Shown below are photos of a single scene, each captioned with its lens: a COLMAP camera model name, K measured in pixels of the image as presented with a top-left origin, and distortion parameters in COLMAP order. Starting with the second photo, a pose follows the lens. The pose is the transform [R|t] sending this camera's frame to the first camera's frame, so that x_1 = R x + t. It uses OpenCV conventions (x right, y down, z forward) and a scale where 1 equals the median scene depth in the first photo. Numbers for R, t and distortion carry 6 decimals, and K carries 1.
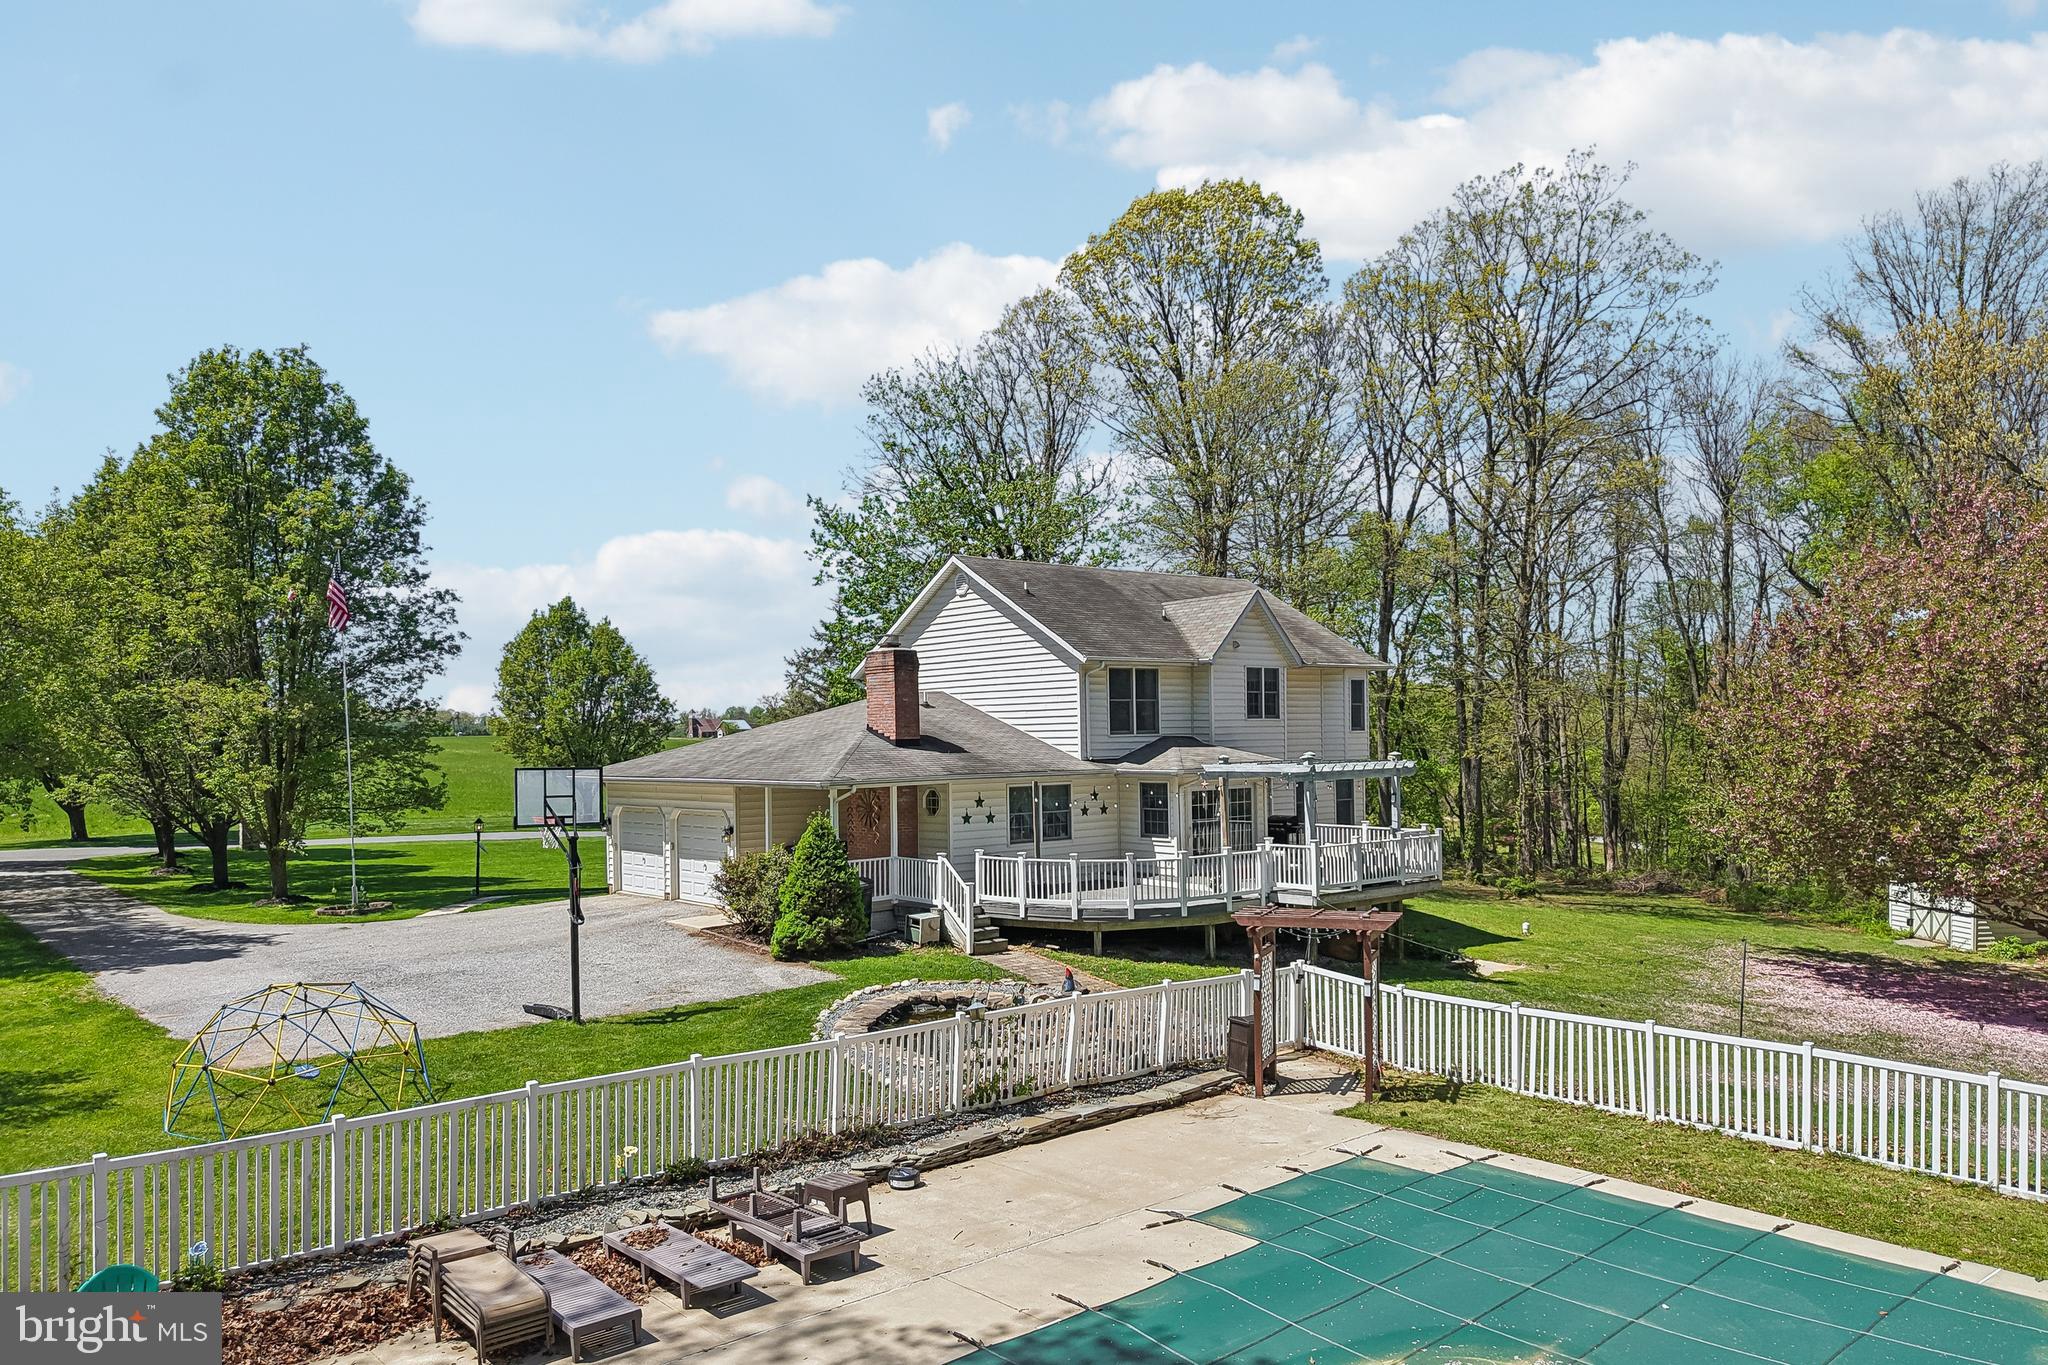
lens RADIAL K [[1406.1, 0, 1015.3], [0, 1406.1, 774.1], [0, 0, 1]] dist [0.043248, -0.036328]
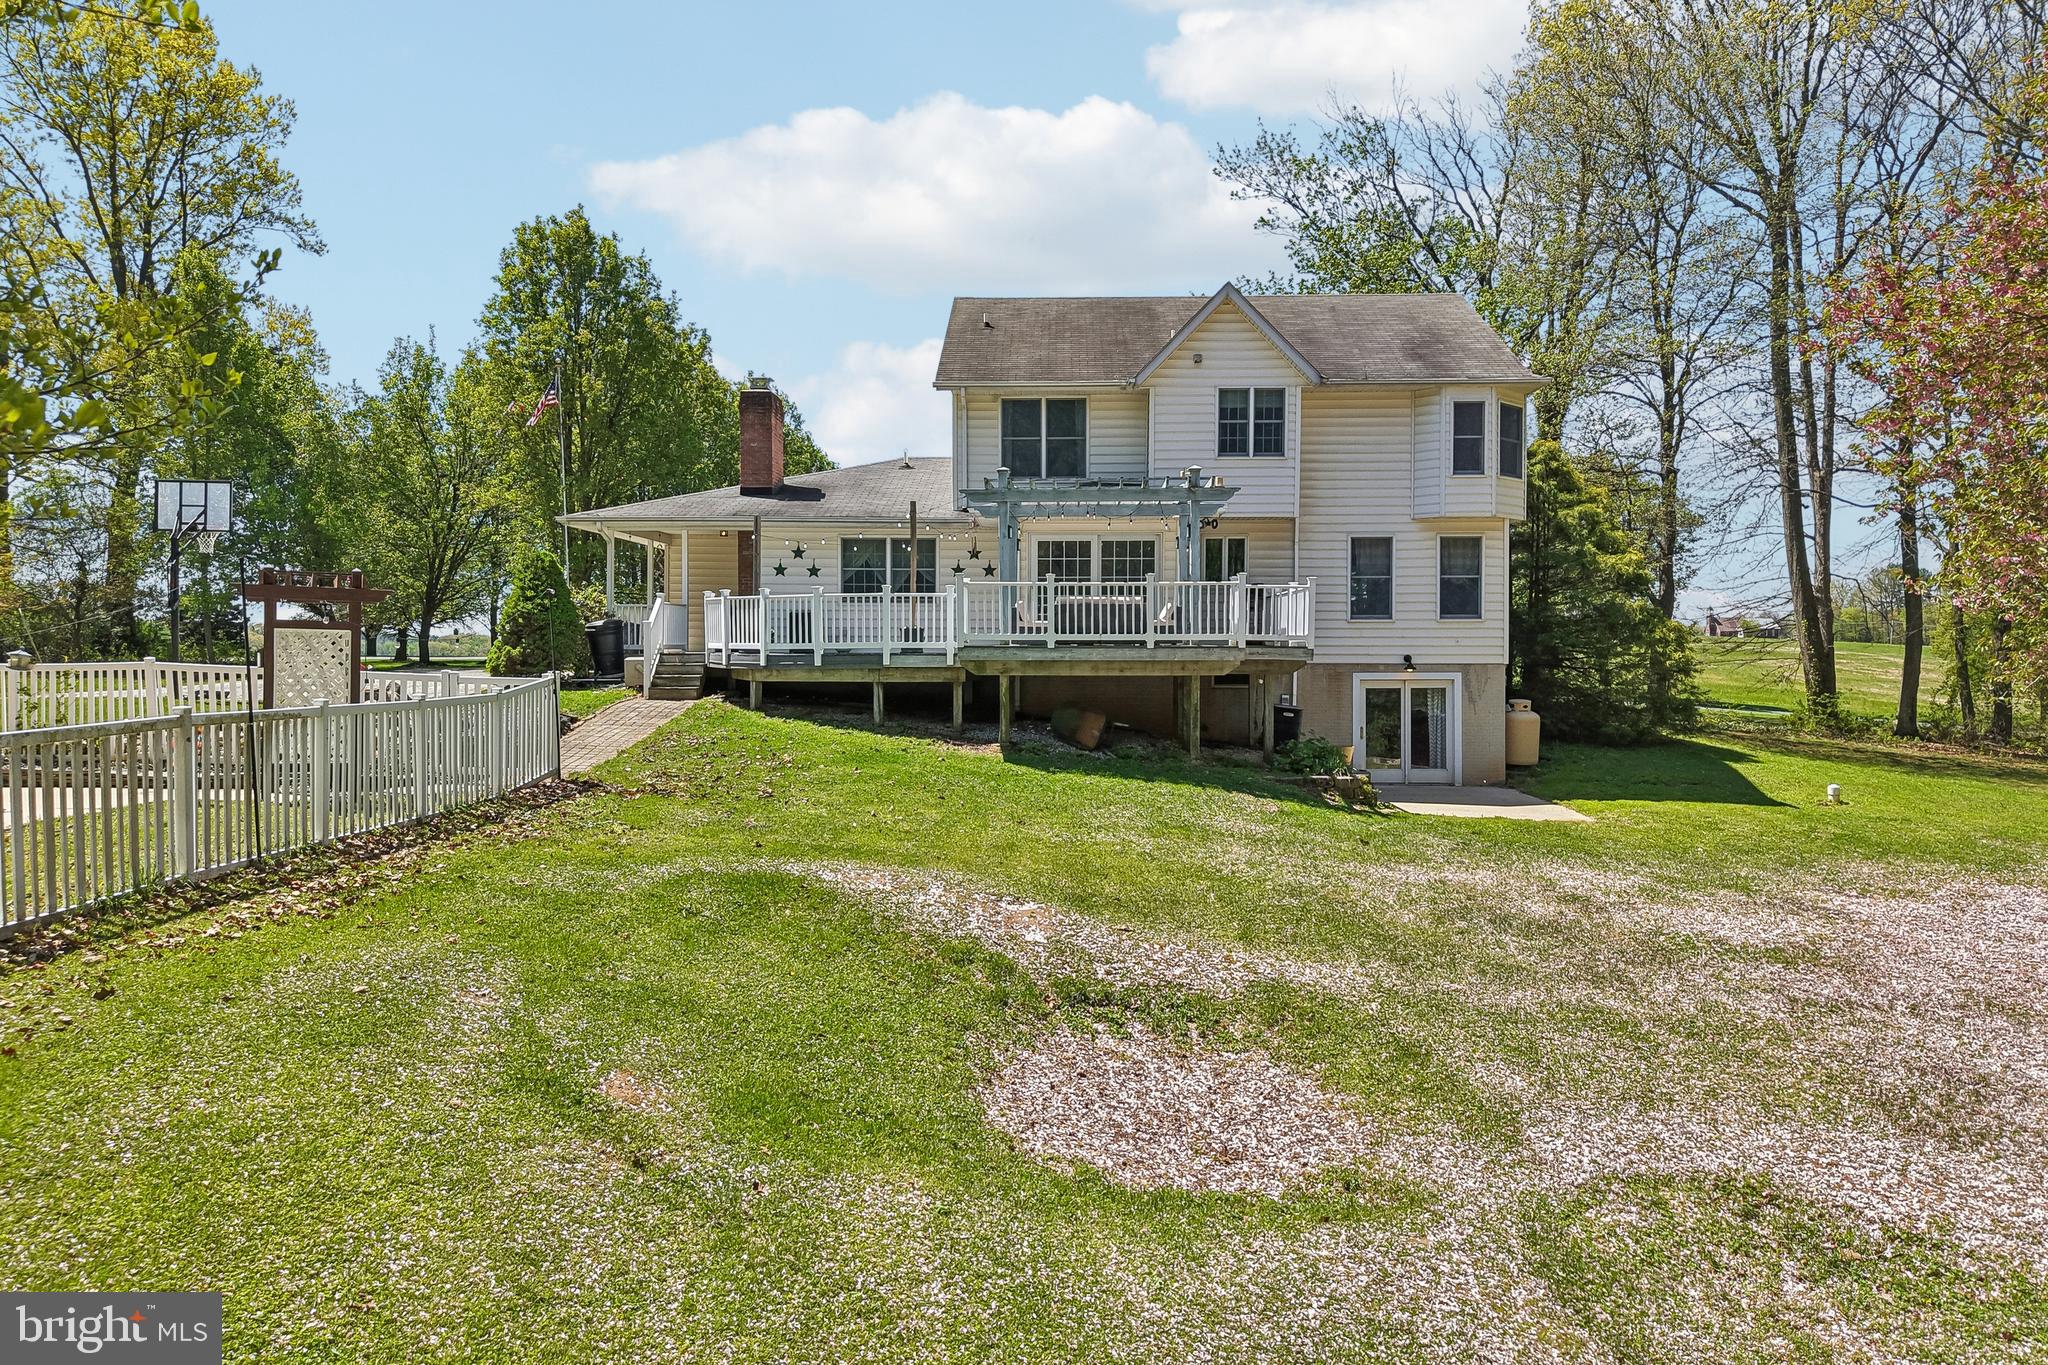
lens RADIAL K [[1393.5, 0, 1024.5], [0, 1393.5, 644.1], [0, 0, 1]] dist [0.012653, 0.000453]
pose [[0.747292, 0.016837, -0.664283, 0.678363], [-0.030622, 0.999489, -0.009115, 0.082404], [0.663790, 0.027153, 0.747426, 0.432621]]
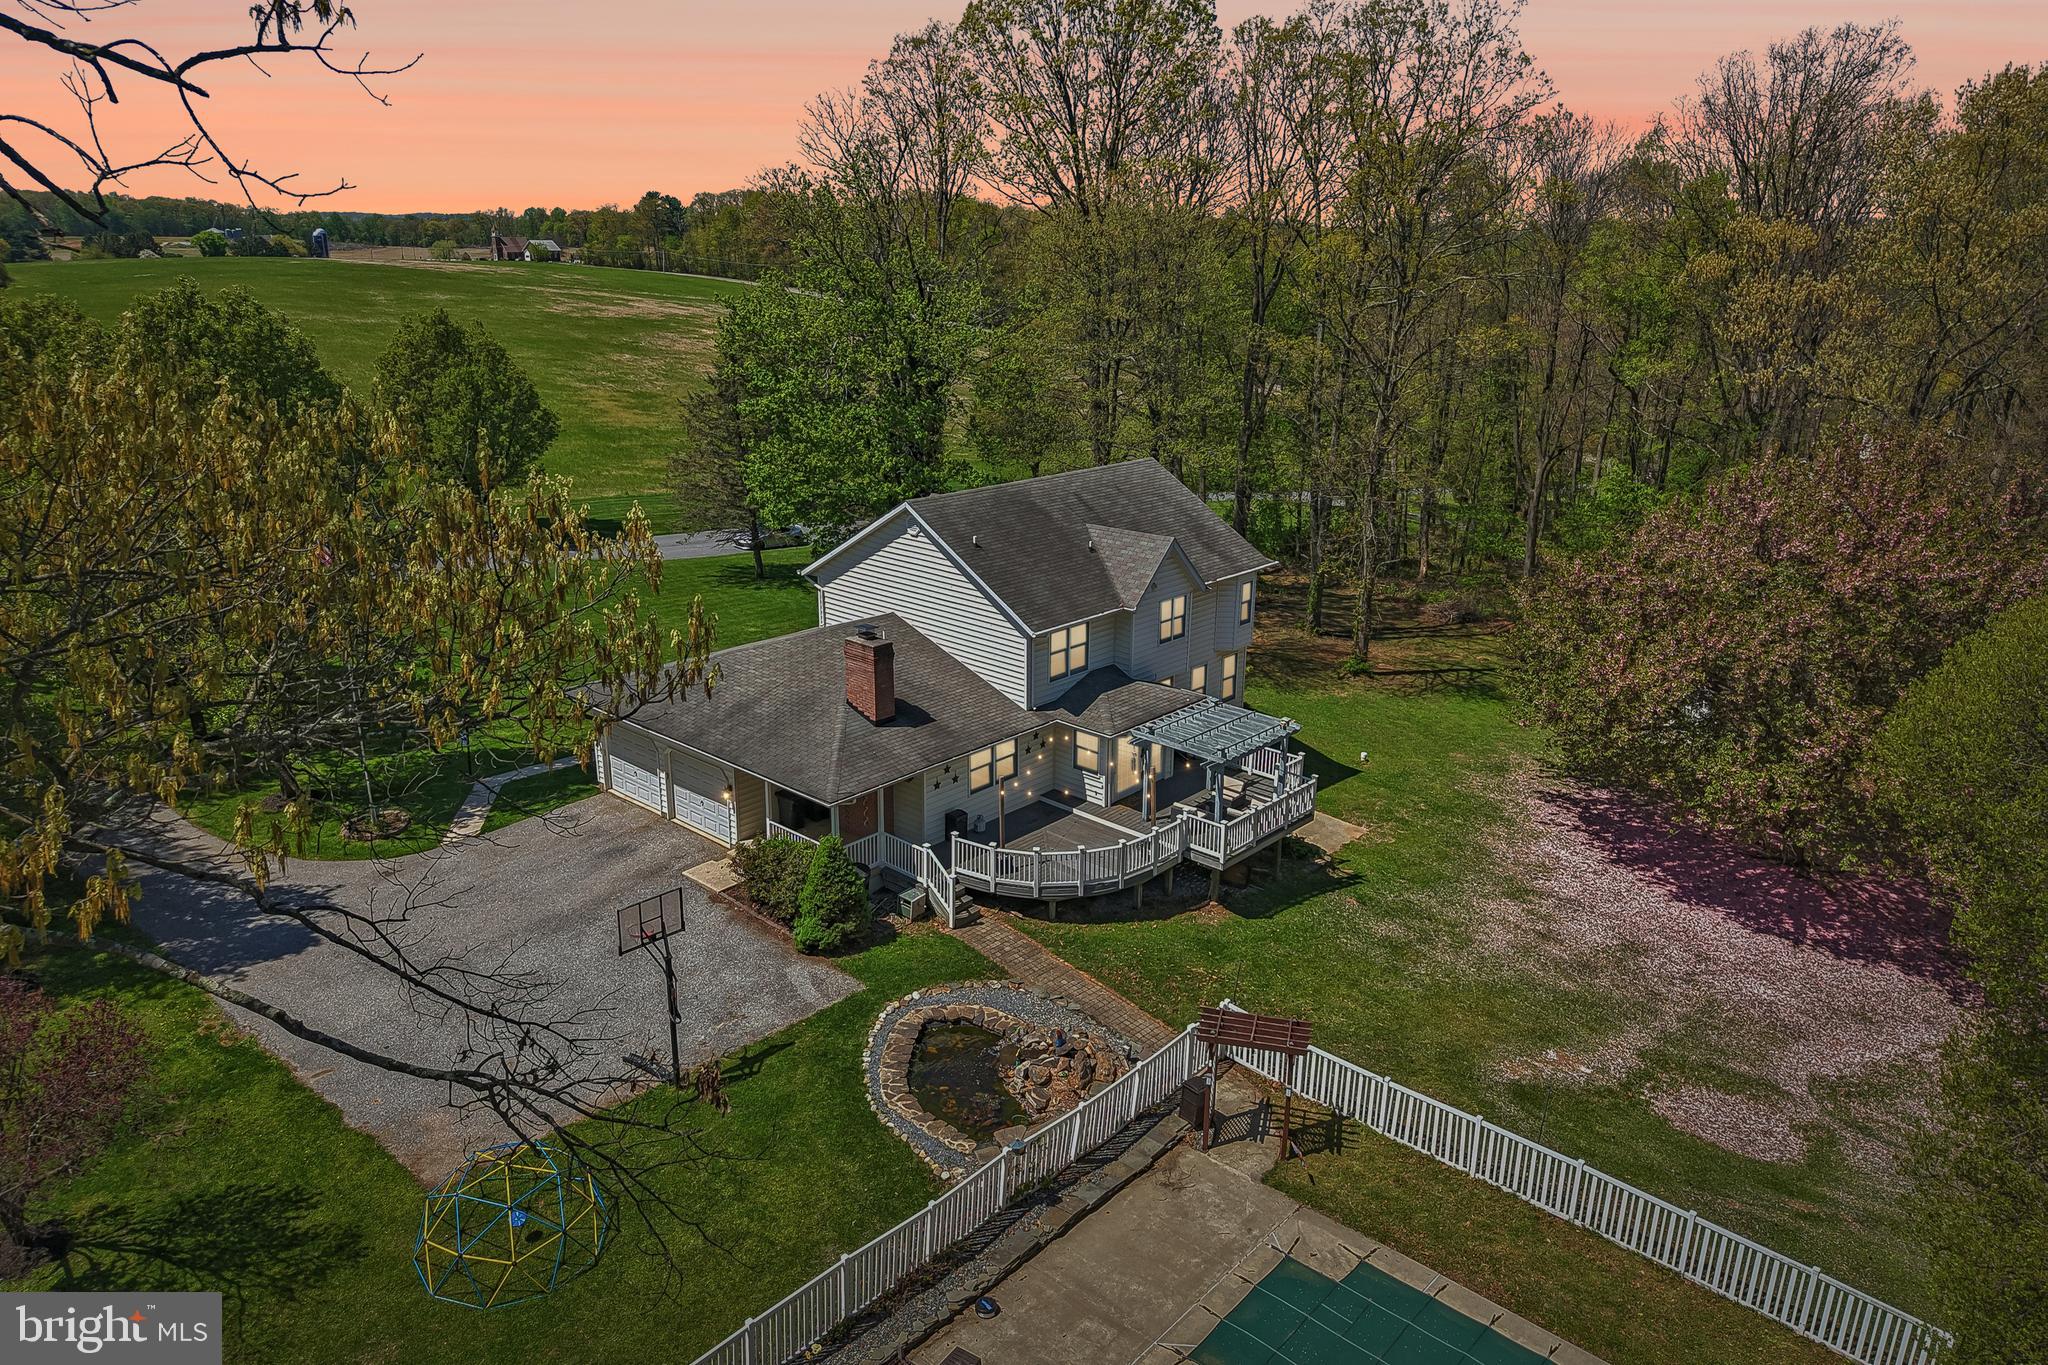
lens RADIAL K [[1379.1, 0, 1026.3], [0, 1379.1, 672.2], [0, 0, 1]] dist [0.032394, -0.007030]
pose [[0.990660, -0.015485, 0.135476, -0.115967], [-0.023383, 0.959522, 0.280663, -0.388182], [-0.134338, -0.281209, 0.950197, -0.091593]]
